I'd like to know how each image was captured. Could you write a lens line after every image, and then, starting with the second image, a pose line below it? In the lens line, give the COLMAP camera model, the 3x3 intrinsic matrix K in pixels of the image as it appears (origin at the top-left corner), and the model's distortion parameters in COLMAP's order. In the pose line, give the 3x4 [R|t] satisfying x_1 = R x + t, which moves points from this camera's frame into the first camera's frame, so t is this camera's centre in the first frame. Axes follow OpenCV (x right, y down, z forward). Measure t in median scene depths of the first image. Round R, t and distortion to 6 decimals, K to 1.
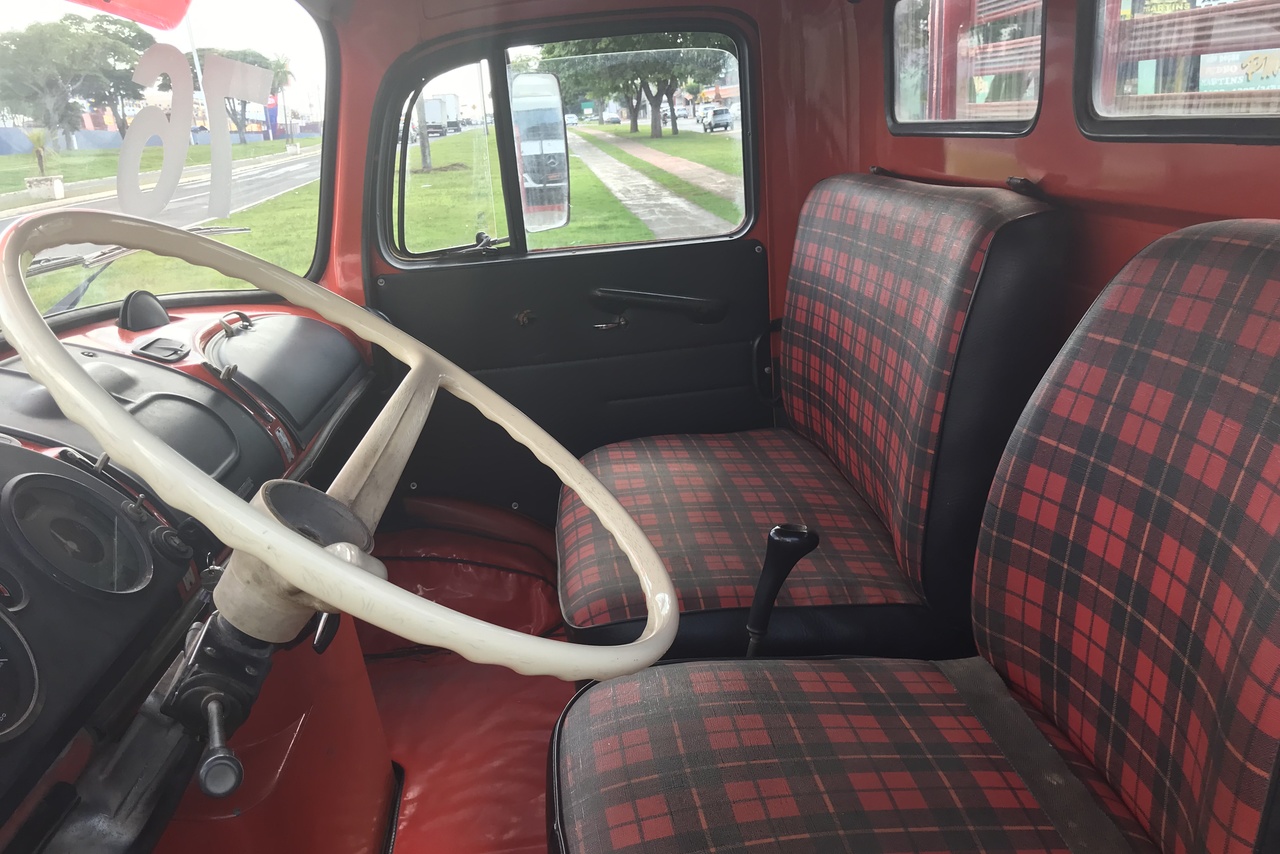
lens RADIAL K [[1034.6, 0, 640.0], [0, 1034.6, 427.0], [0, 0, 1]] dist [0.062520, -0.092566]
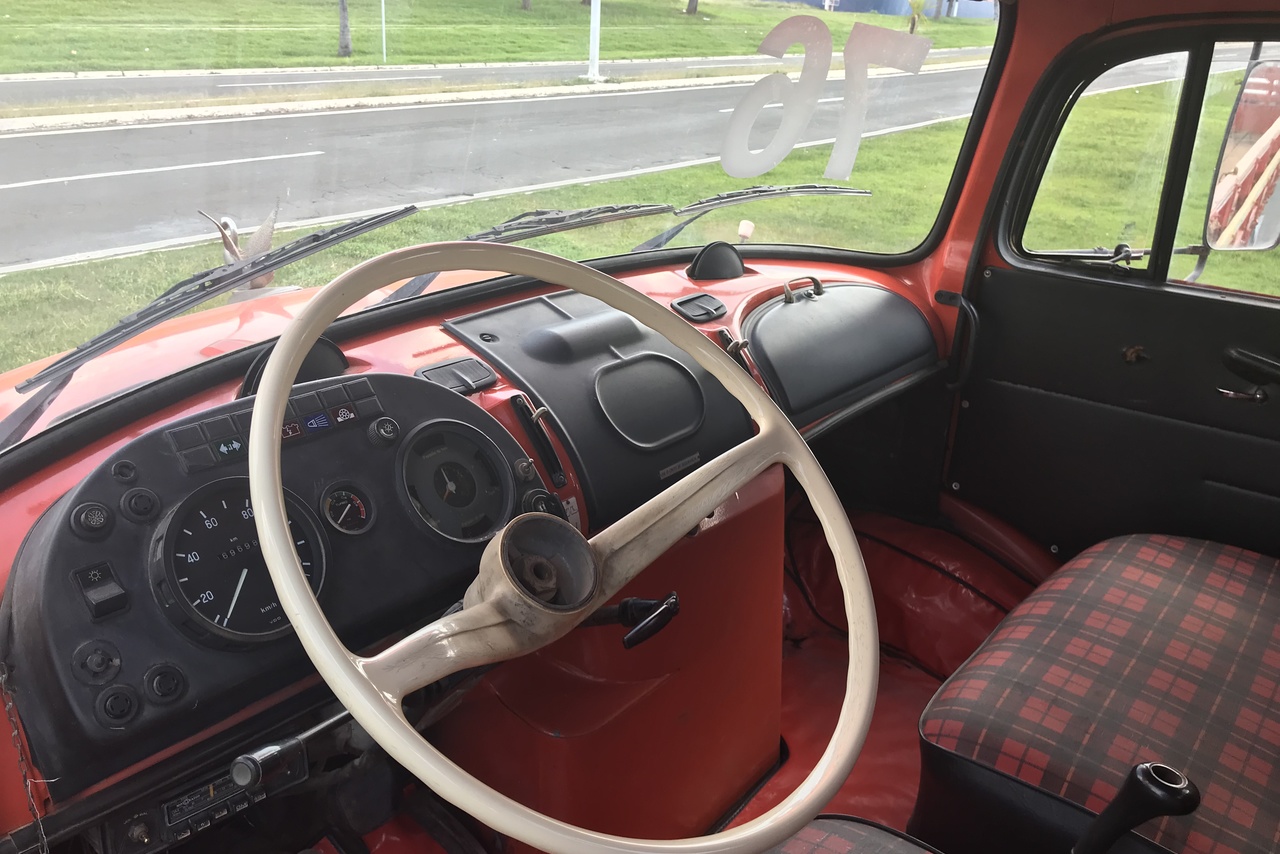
lens RADIAL K [[1034.6, 0, 640.0], [0, 1034.6, 427.0], [0, 0, 1]] dist [0.062520, -0.092566]
pose [[0.723989, 0.346922, -0.596225, 0.139386], [-0.286070, 0.937502, 0.198127, -0.112440], [0.627697, 0.027120, 0.777985, 0.084450]]
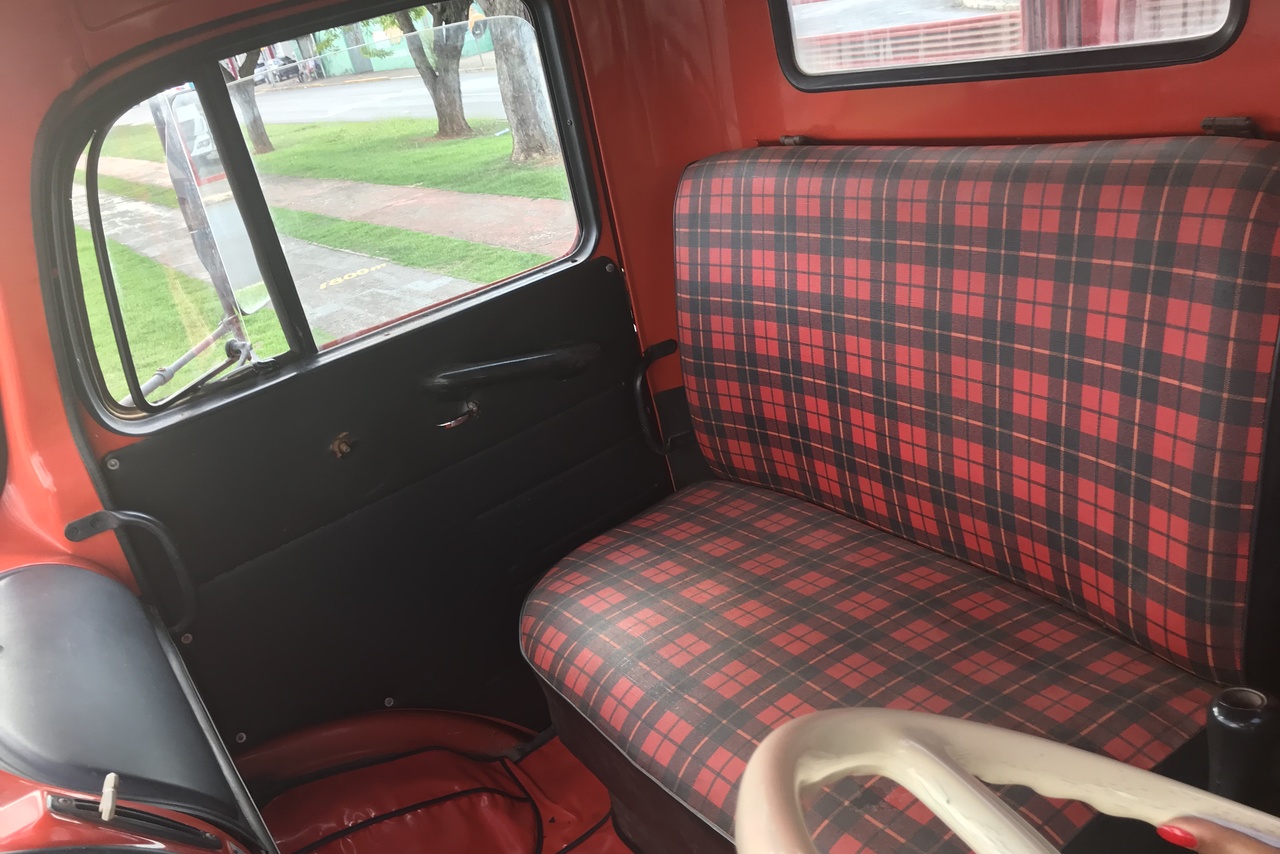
lens RADIAL K [[1034.6, 0, 640.0], [0, 1034.6, 427.0], [0, 0, 1]] dist [0.062520, -0.092566]
pose [[0.858635, -0.296521, 0.418117, -0.245015], [0.278957, 0.954639, 0.104154, -0.145262], [-0.430034, 0.027206, 0.902403, 0.328104]]
